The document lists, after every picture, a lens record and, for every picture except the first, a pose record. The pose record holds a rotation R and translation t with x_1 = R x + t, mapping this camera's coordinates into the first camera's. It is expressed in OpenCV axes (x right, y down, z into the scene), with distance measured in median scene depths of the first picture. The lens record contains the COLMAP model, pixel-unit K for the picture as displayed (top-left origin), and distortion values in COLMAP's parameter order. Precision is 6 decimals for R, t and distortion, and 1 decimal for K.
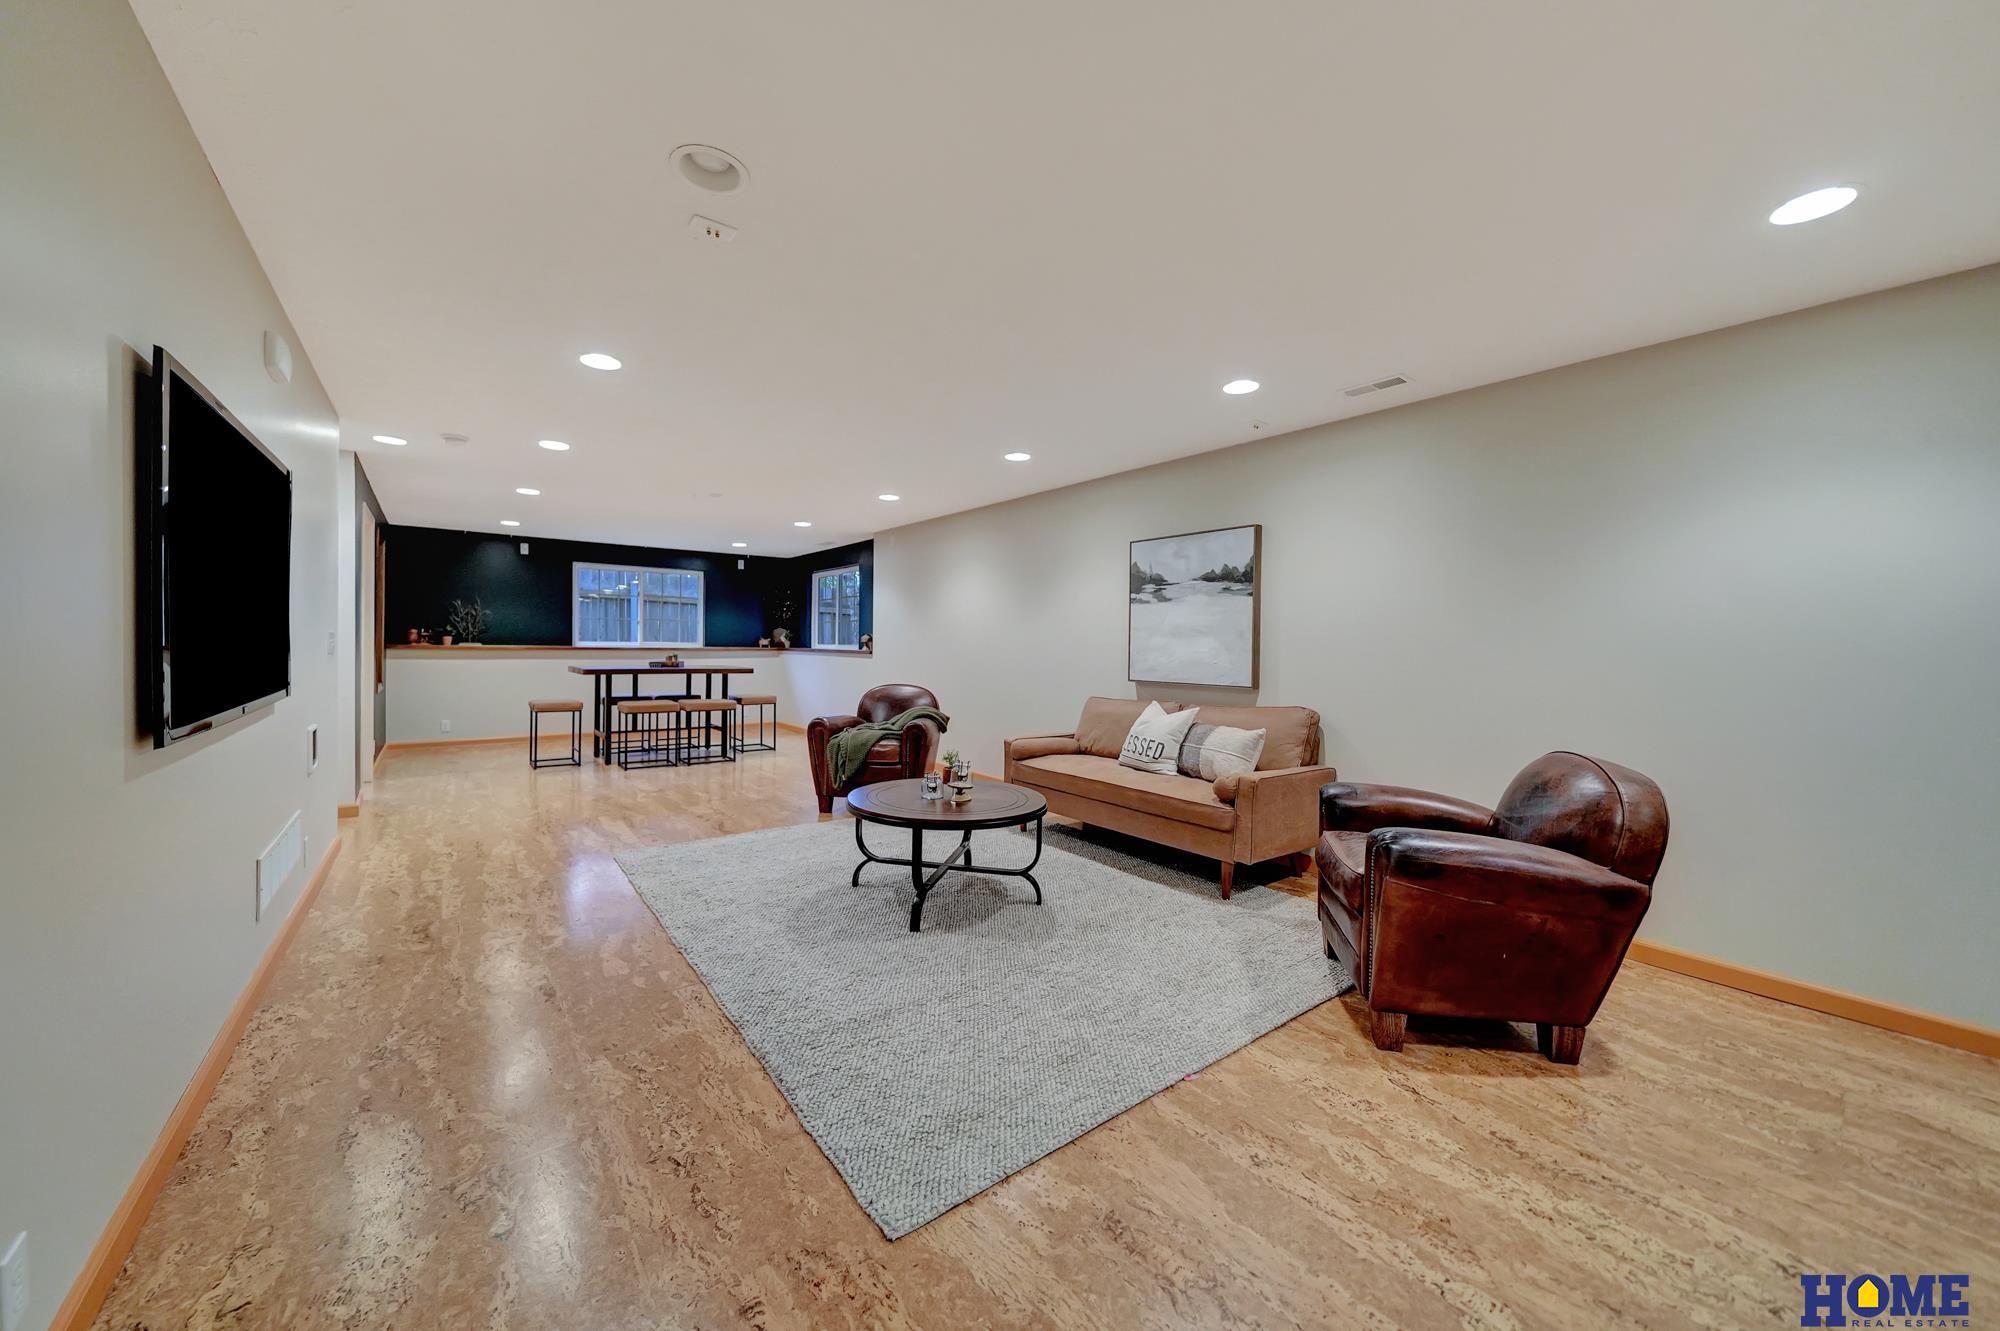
lens RADIAL K [[712.0, 0, 998.1], [0, 712.0, 658.0], [0, 0, 1]] dist [-0.009791, 0.000468]
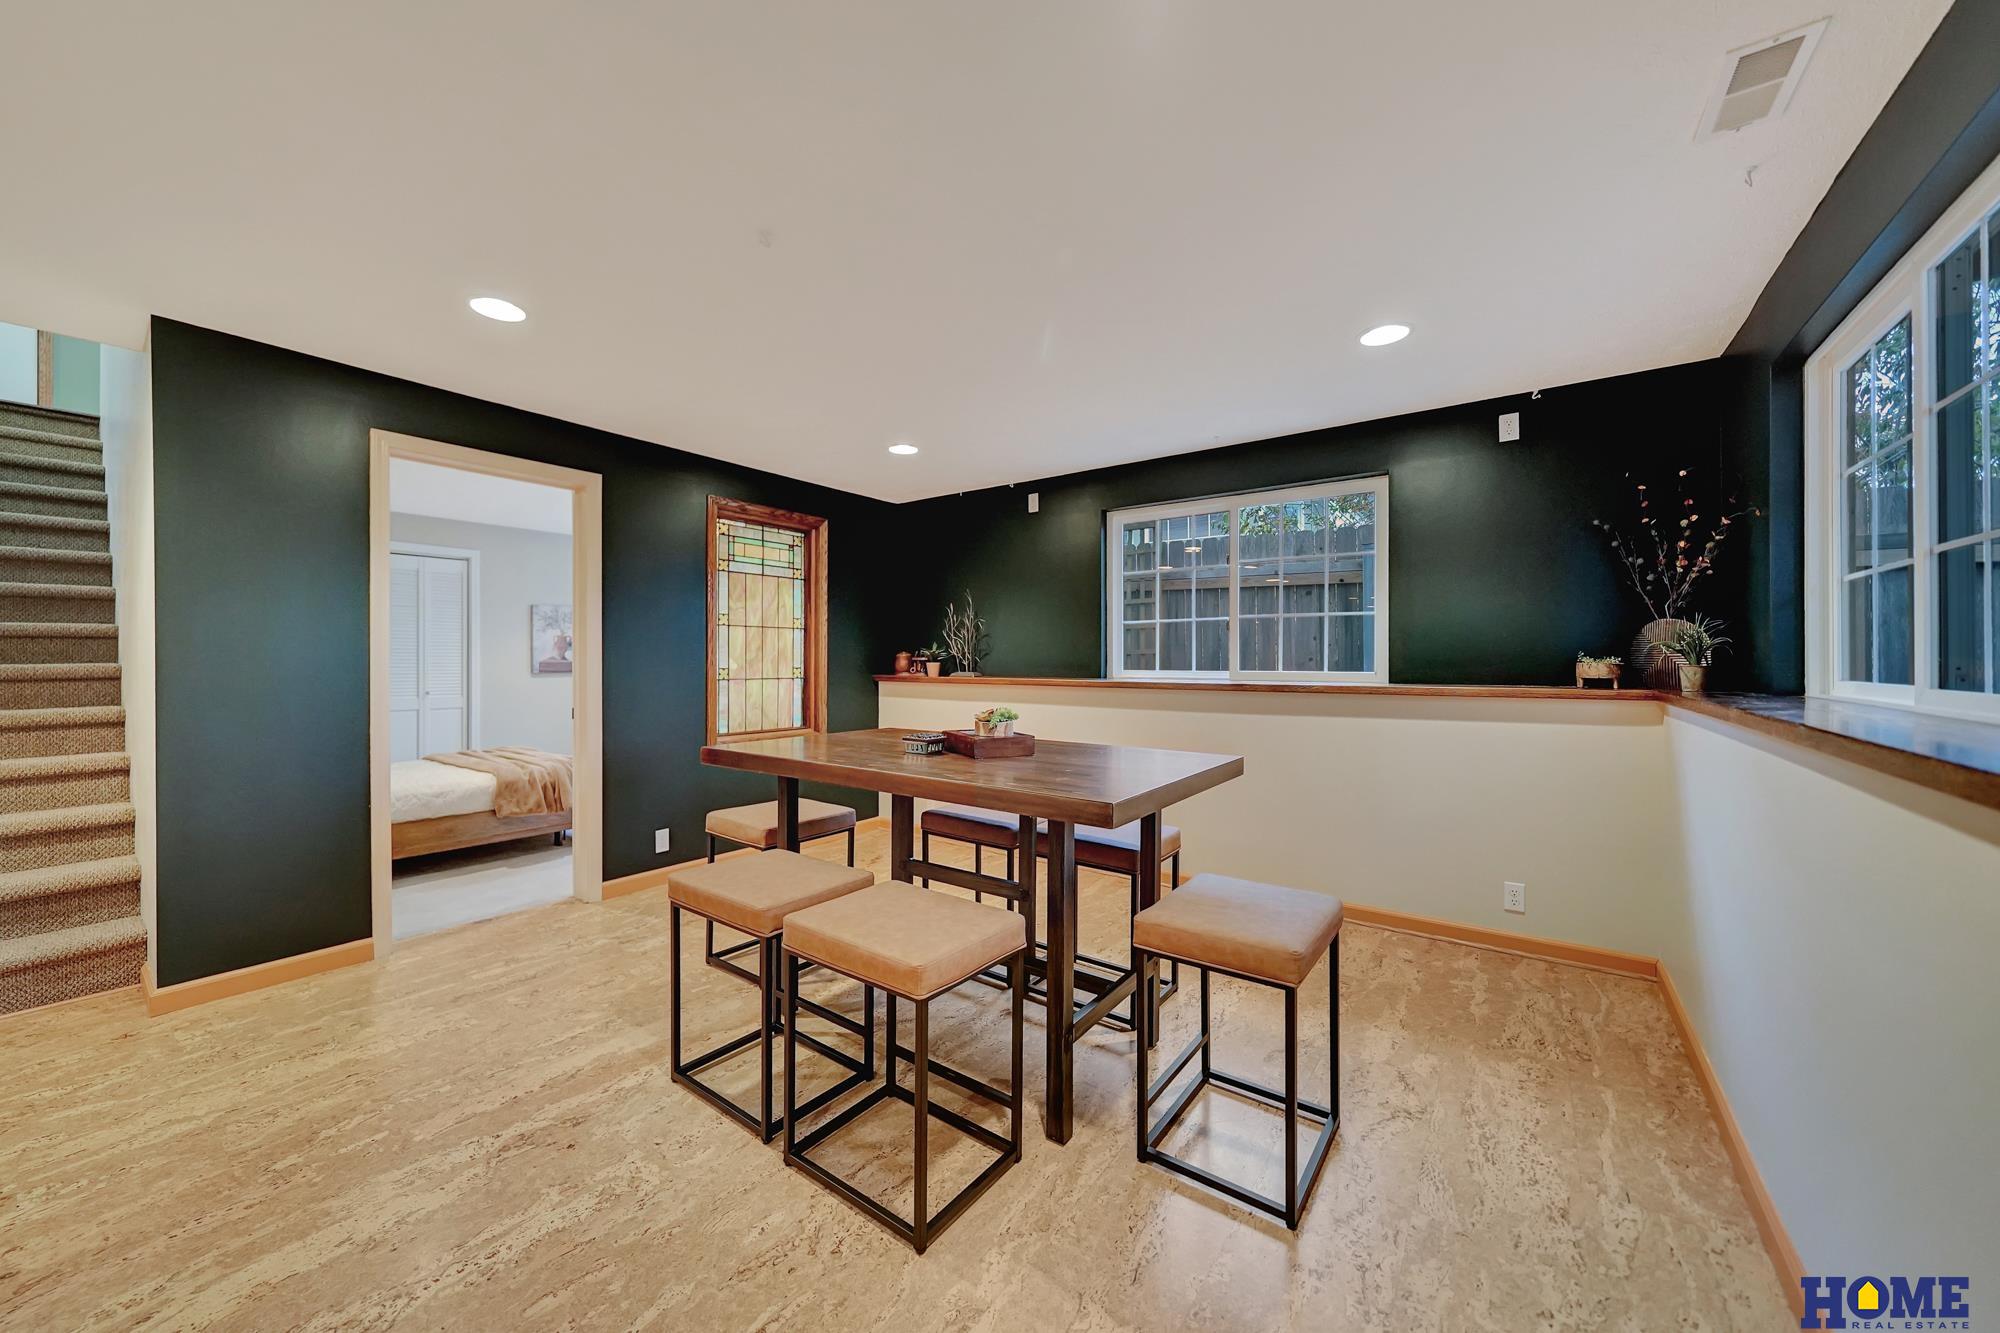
lens RADIAL K [[712.0, 0, 998.1], [0, 712.0, 659.0], [0, 0, 1]] dist [-0.009791, 0.000468]
pose [[0.276272, -0.018017, -0.960911, -0.139016], [-0.016408, 0.999590, -0.023460, -0.018141], [0.960939, 0.022248, 0.275863, 0.794190]]
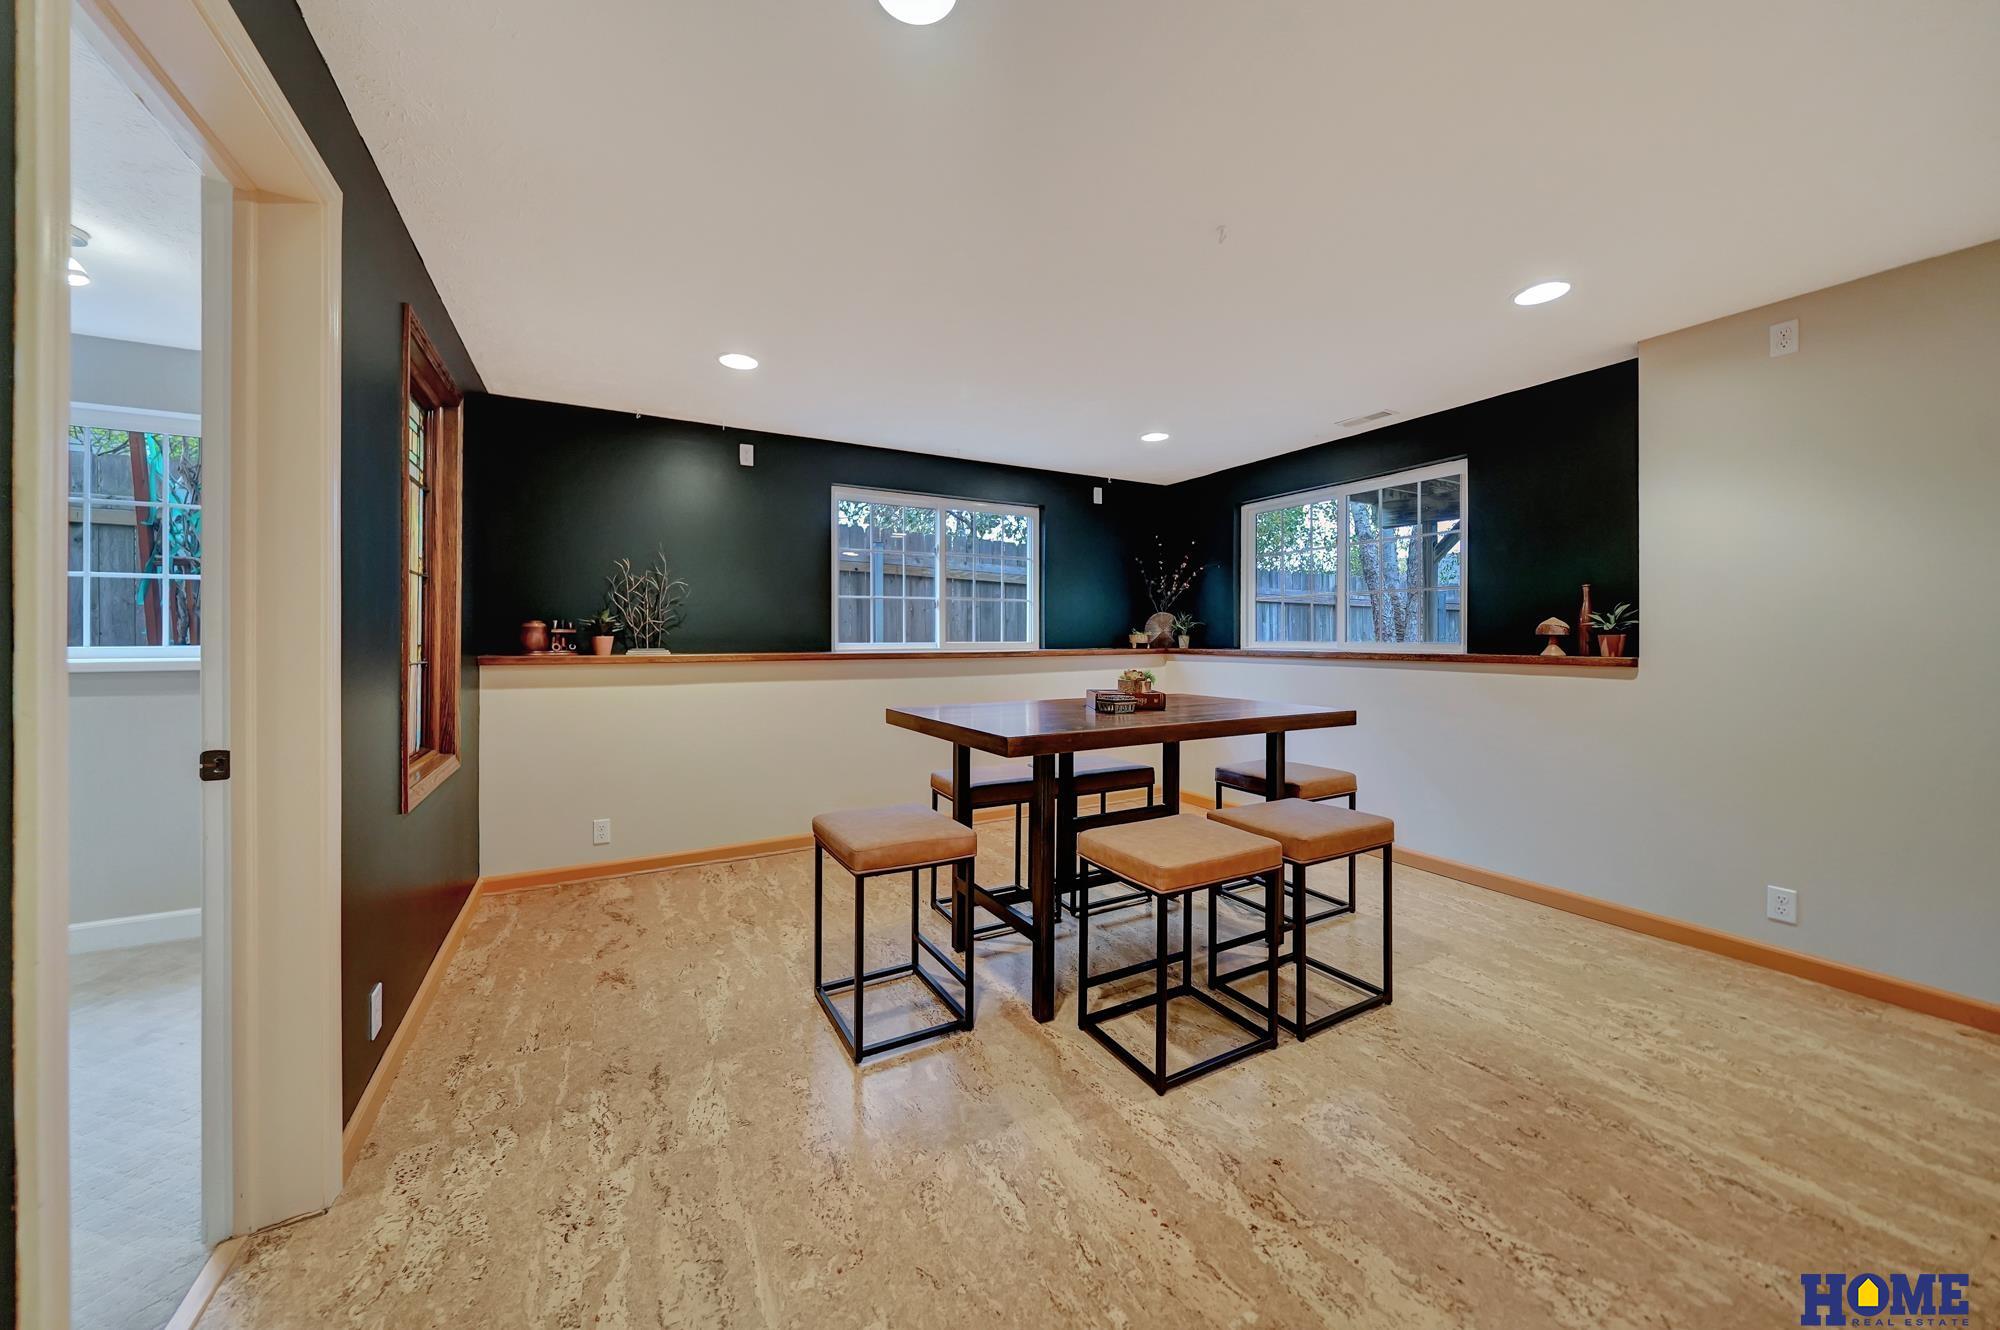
lens RADIAL K [[690.2, 0, 977.8], [0, 690.2, 638.8], [0, 0, 1]] dist [-0.002796, -0.000425]
pose [[0.986773, -0.014916, -0.161422, -0.420312], [0.012070, 0.999754, -0.018597, -0.016047], [0.161660, 0.016402, 0.986710, 0.538540]]
